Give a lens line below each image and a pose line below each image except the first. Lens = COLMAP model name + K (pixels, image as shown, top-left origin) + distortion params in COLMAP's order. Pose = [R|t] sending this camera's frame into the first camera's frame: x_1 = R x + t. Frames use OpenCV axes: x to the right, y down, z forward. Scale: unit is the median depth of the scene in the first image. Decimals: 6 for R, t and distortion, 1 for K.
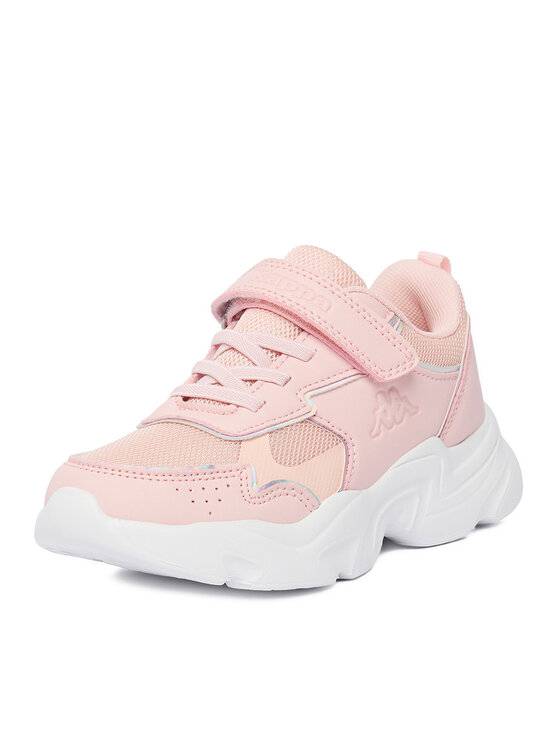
lens RADIAL K [[2192.8, 0, 280.0], [0, 2192.8, 373.0], [0, 0, 1]] dist [0.009948, -0.120477]
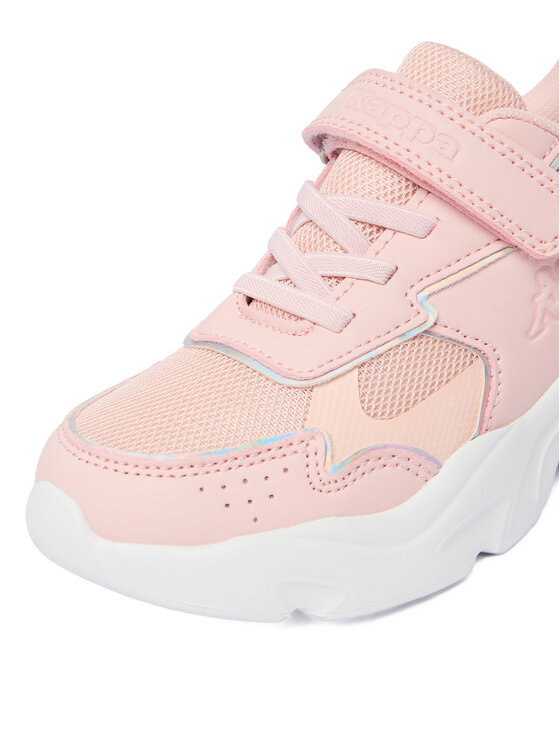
lens RADIAL K [[1803.9, 0, 280.0], [0, 1803.9, 373.0], [0, 0, 1]] dist [-0.030906, -0.194377]
pose [[0.978994, -0.018349, -0.203060, 0.080345], [0.068855, 0.967185, 0.244566, -0.103174], [0.191909, -0.253411, 0.948132, 0.462925]]
